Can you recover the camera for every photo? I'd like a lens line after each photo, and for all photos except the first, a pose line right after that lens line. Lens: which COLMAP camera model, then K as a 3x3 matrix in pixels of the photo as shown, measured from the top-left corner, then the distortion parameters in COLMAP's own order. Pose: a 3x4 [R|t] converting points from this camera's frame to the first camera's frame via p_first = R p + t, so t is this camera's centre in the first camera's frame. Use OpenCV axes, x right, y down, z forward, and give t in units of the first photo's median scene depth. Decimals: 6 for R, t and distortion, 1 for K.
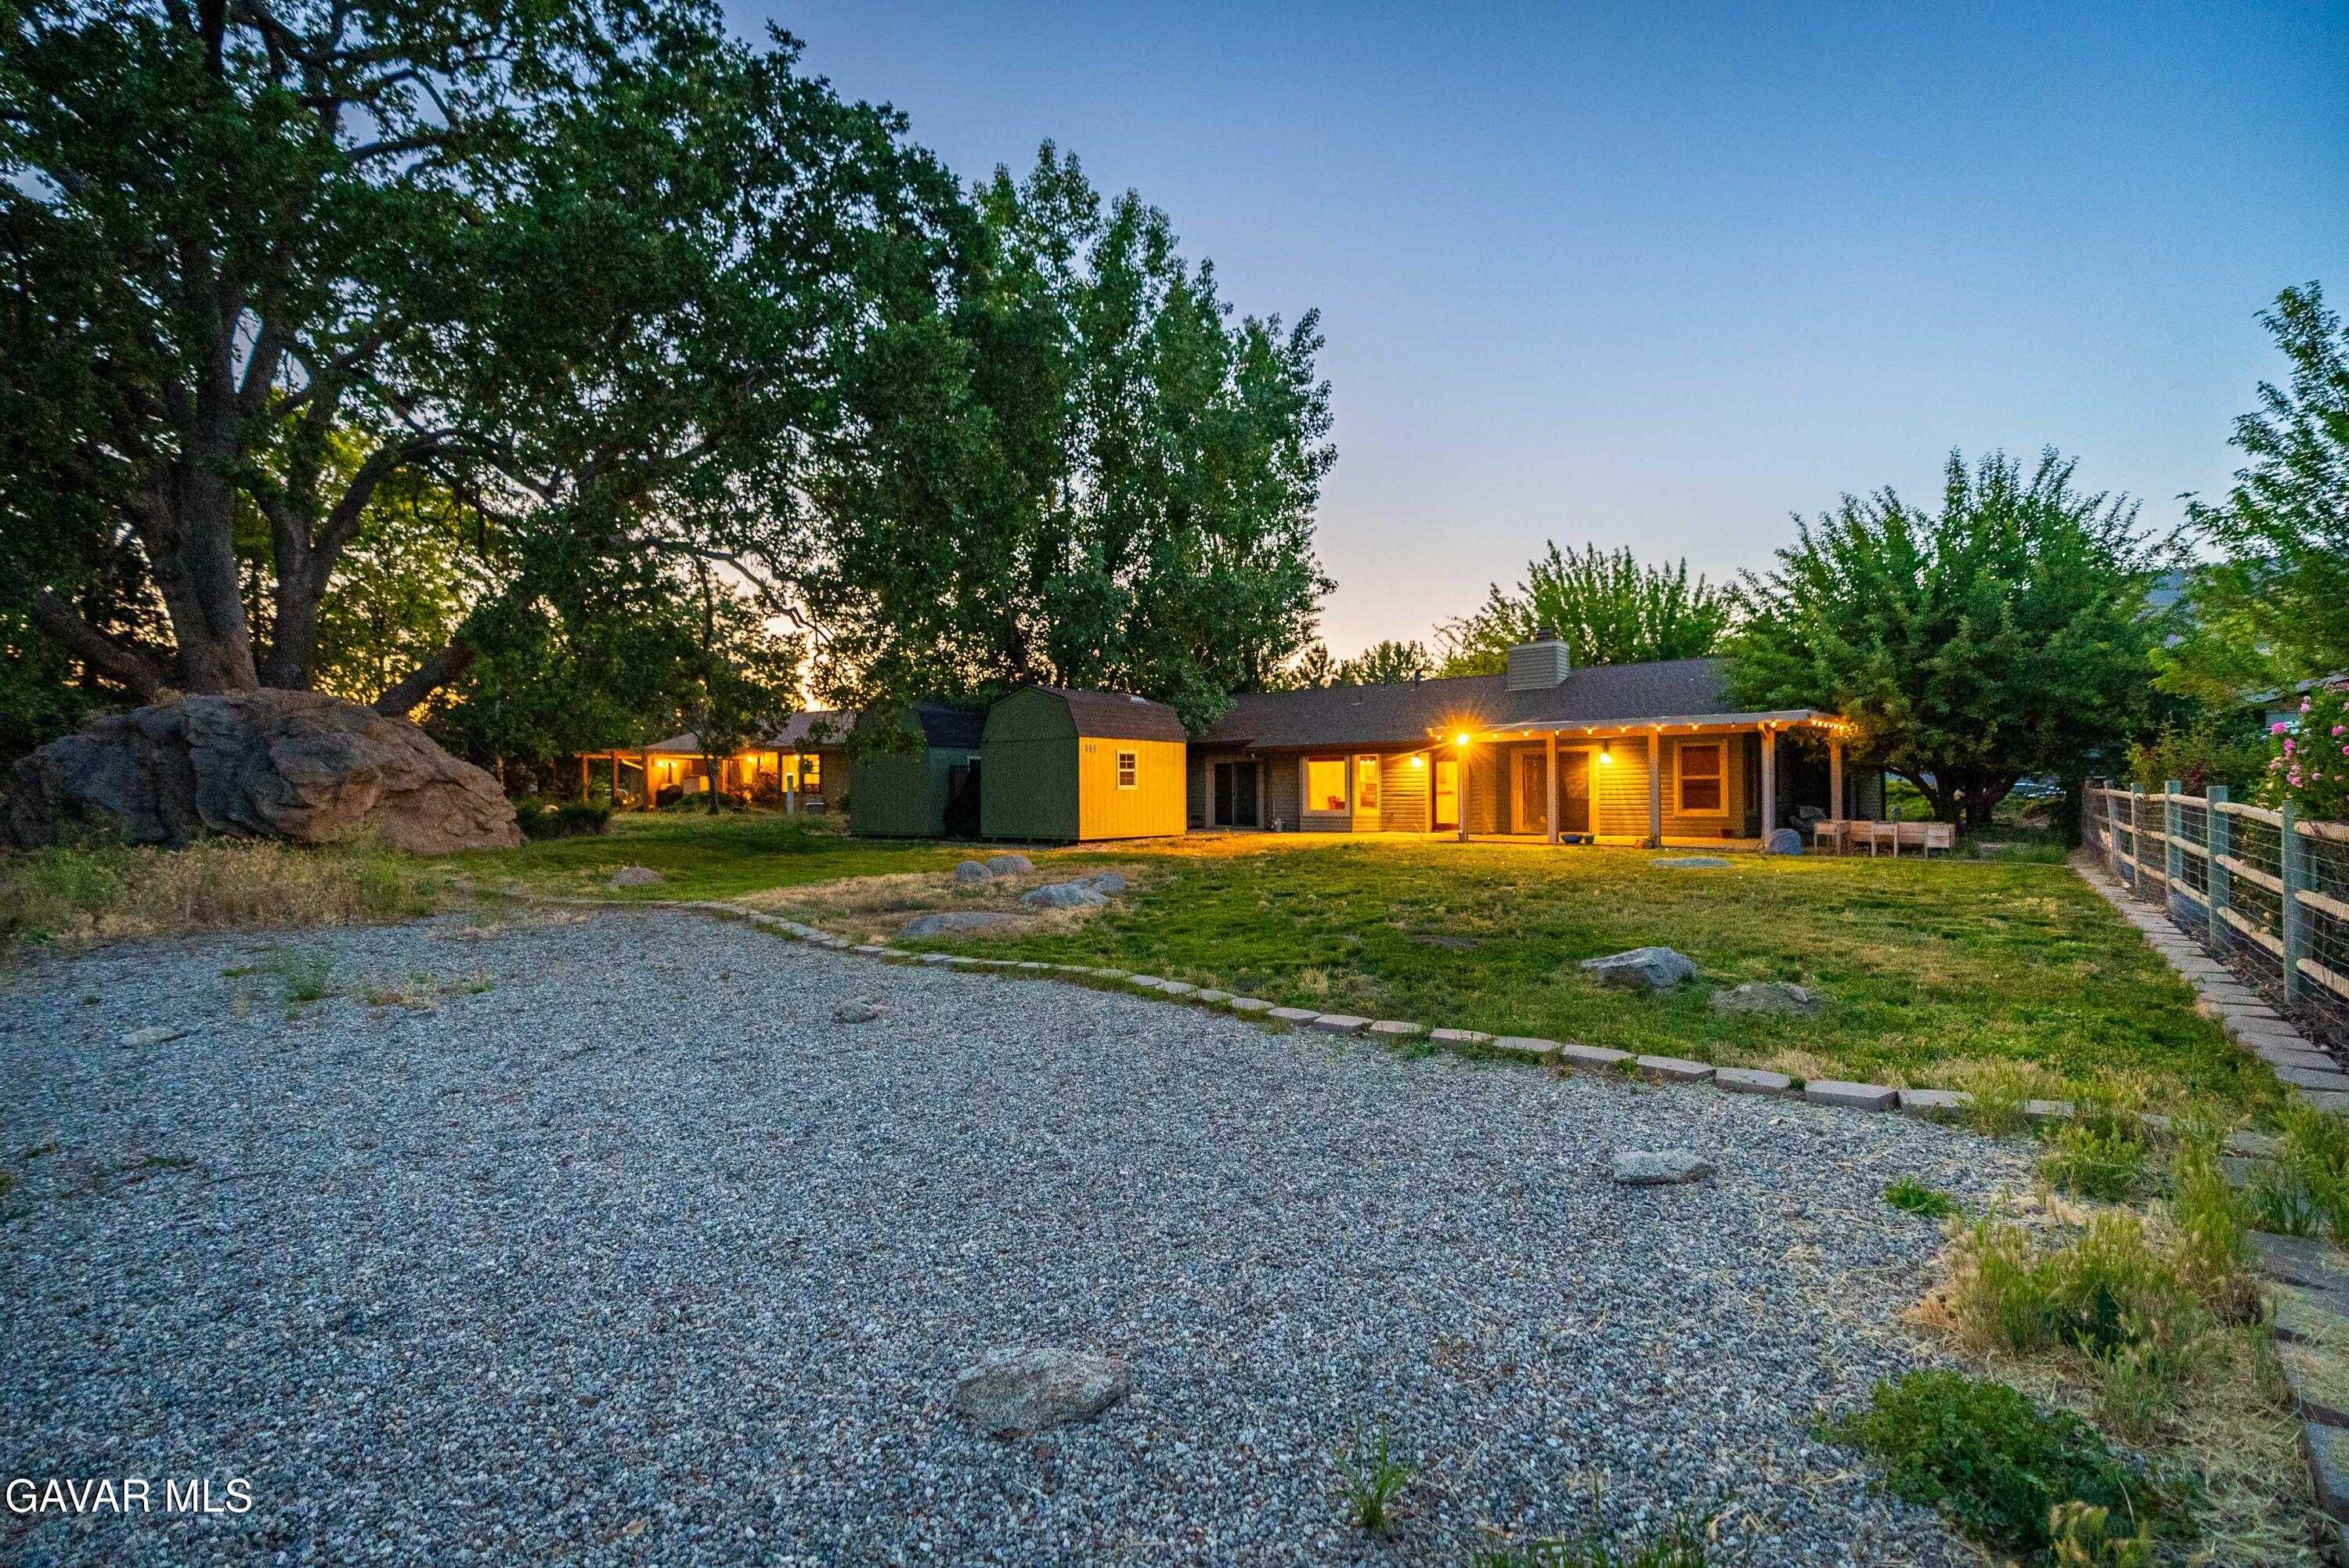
lens RADIAL K [[1064.1, 0, 1174.5], [0, 1064.1, 784.0], [0, 0, 1]] dist [-0.014707, 0.006930]
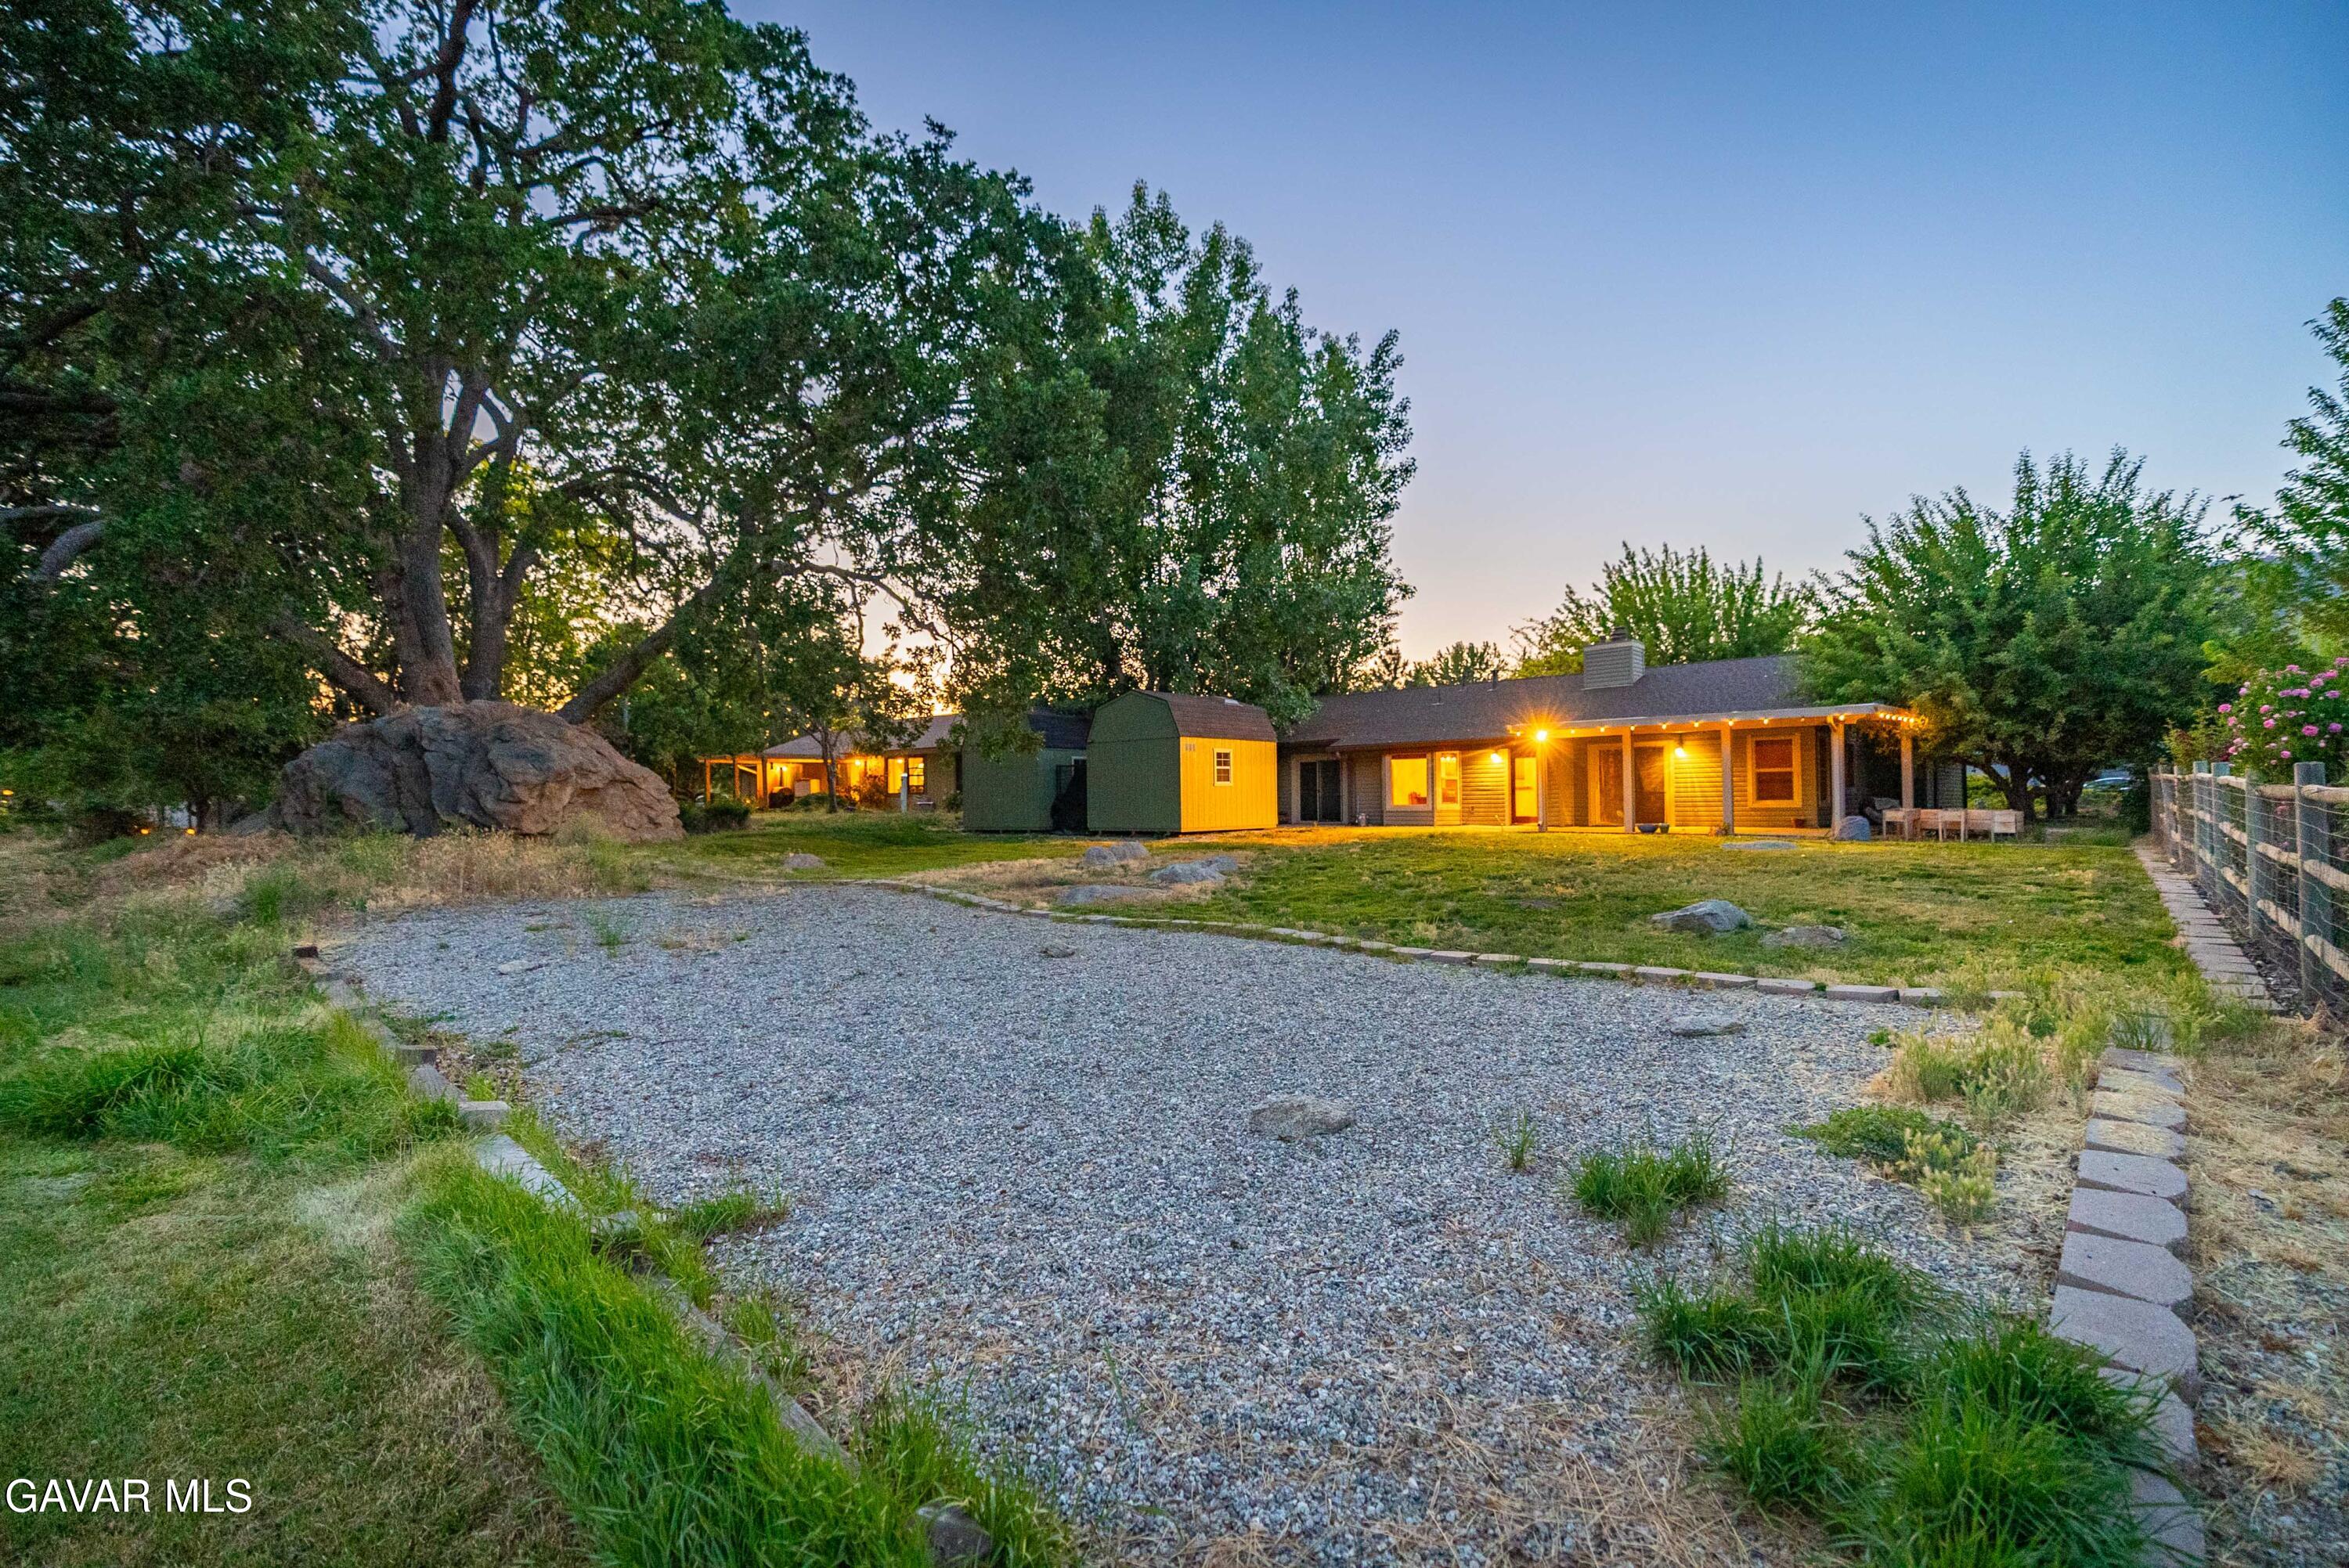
lens RADIAL K [[1064.1, 0, 1174.5], [0, 1064.1, 784.0], [0, 0, 1]] dist [-0.014707, 0.006930]
pose [[0.997958, -0.006977, -0.063490, -0.030863], [0.006710, 0.999968, -0.004419, 0.009715], [0.063519, 0.003984, 0.997973, -0.091446]]
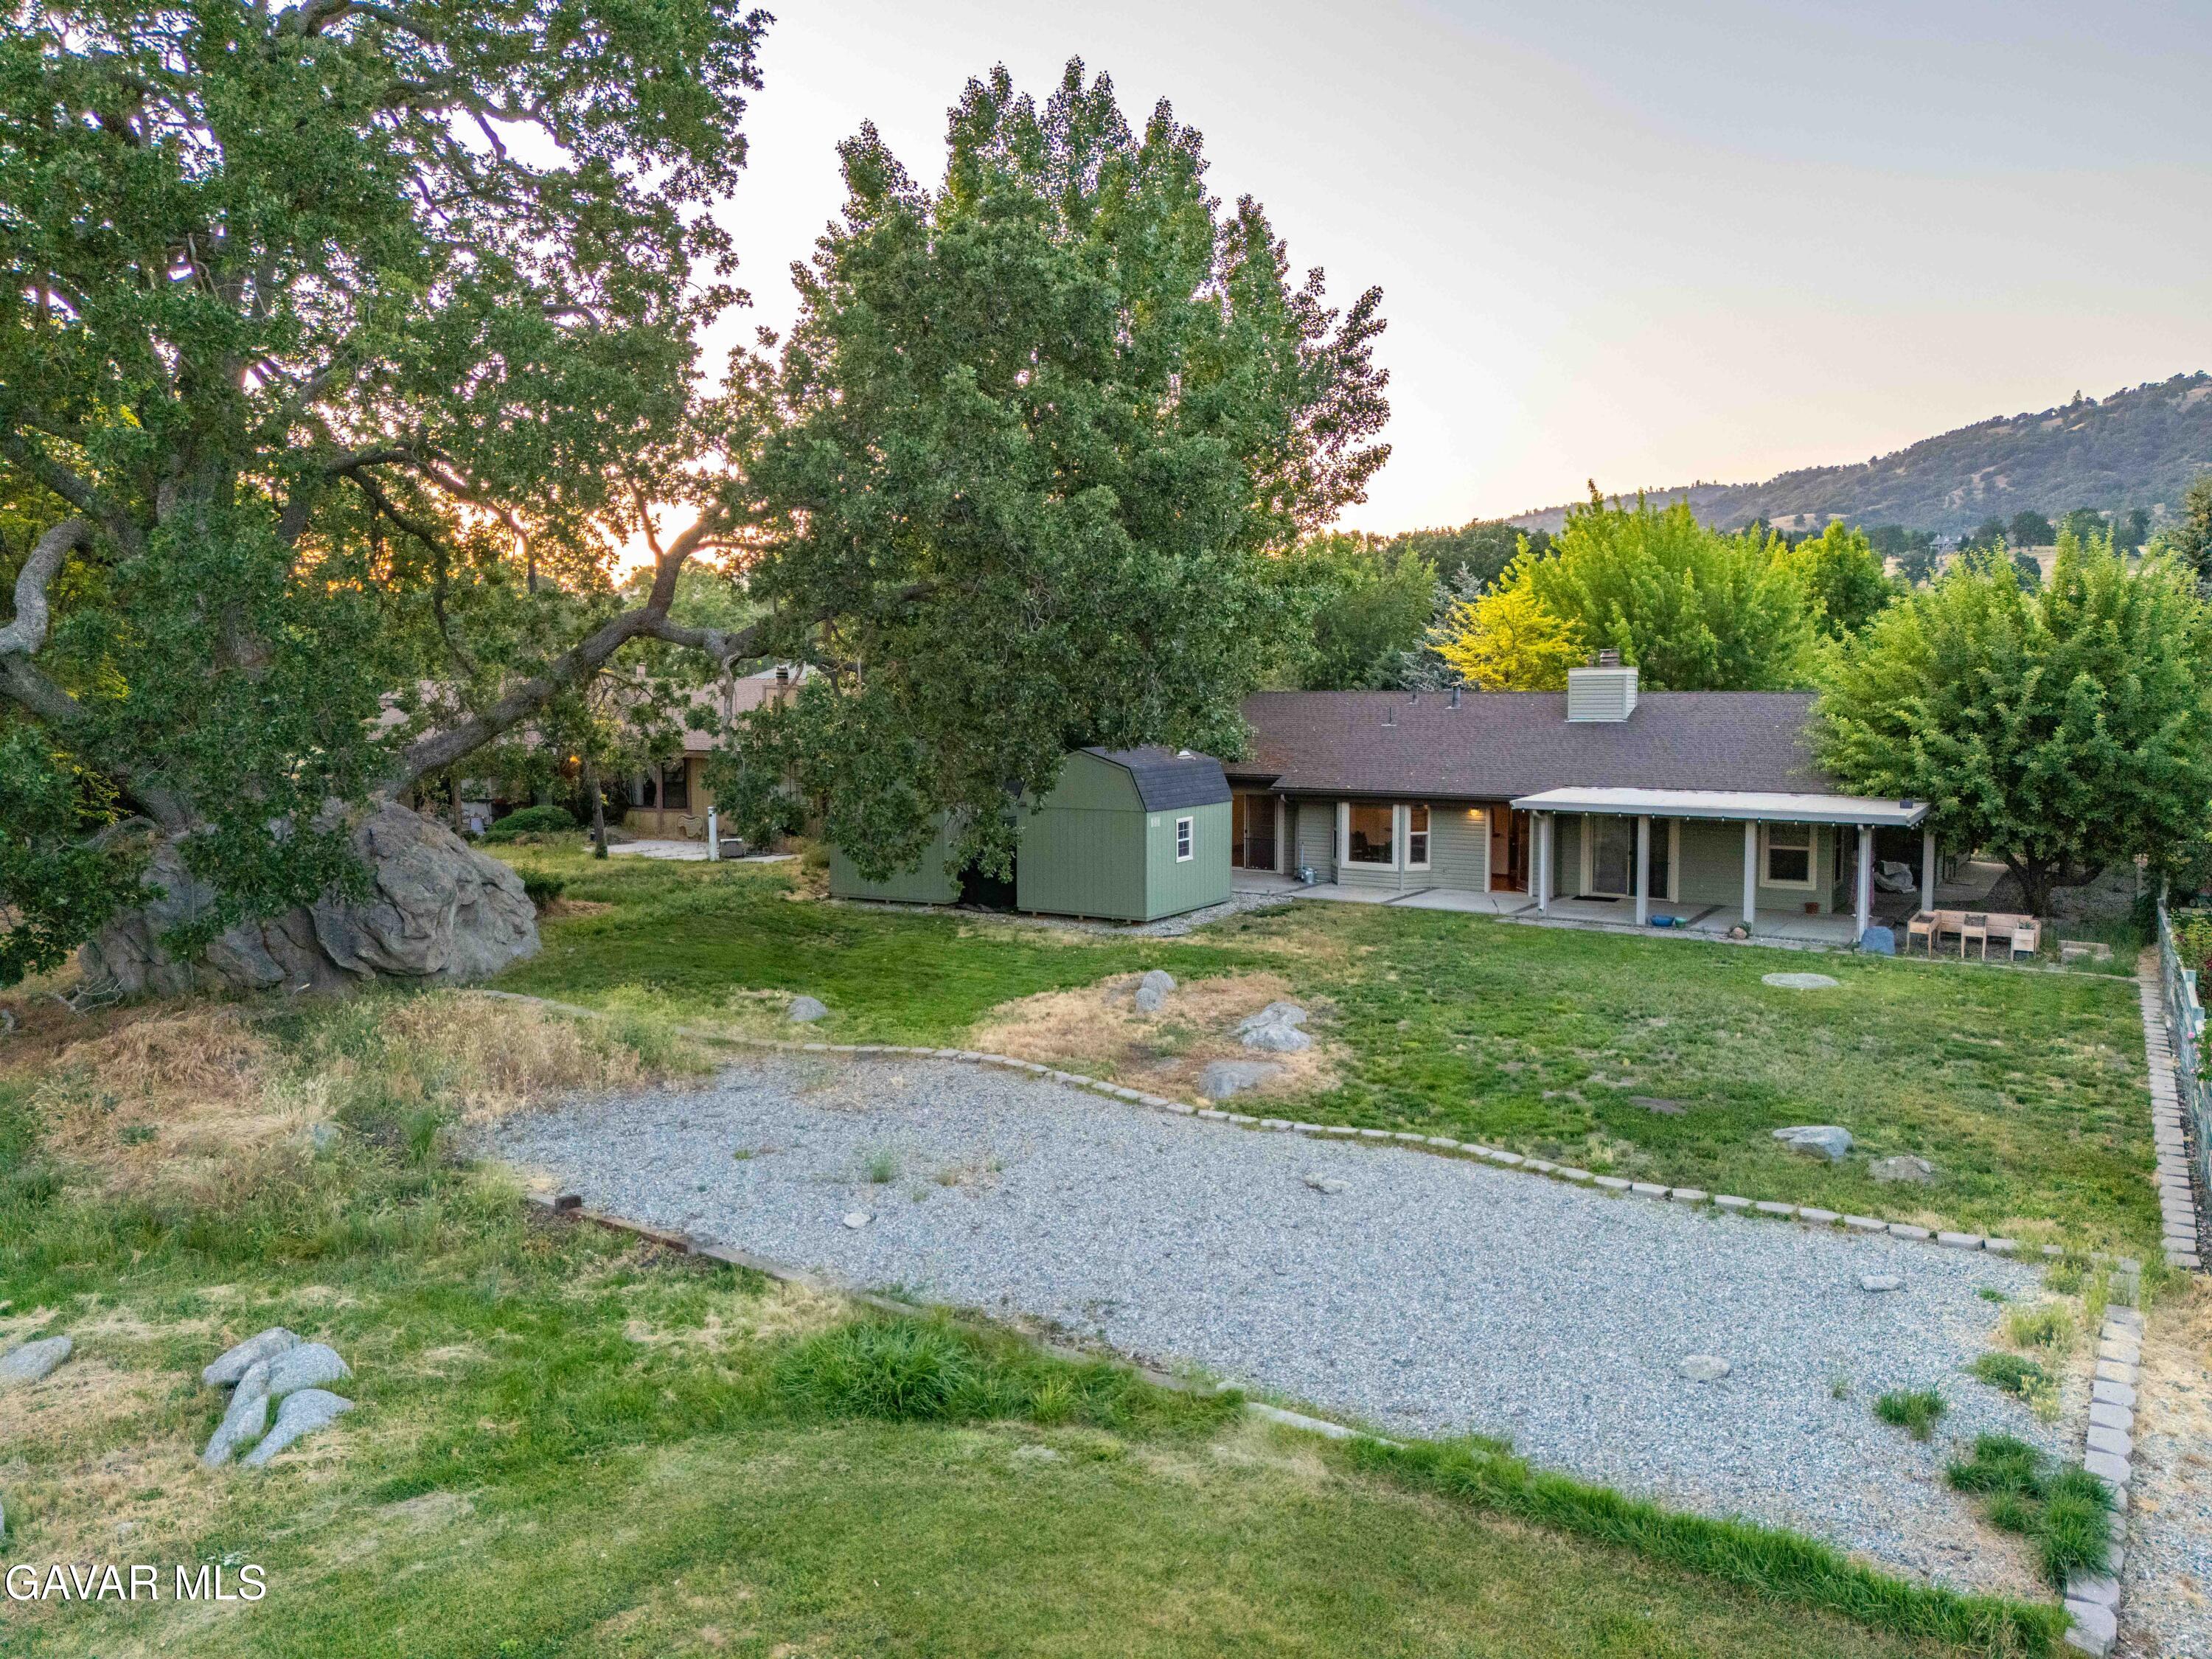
lens RADIAL K [[1641.6, 0, 1109.6], [0, 1641.6, 817.8], [0, 0, 1]] dist [0.097102, -0.077536]
pose [[0.992941, -0.004532, 0.118520, -0.334295], [-0.006592, 0.995617, 0.093295, -0.198488], [-0.118423, -0.093418, 0.988559, -0.469761]]
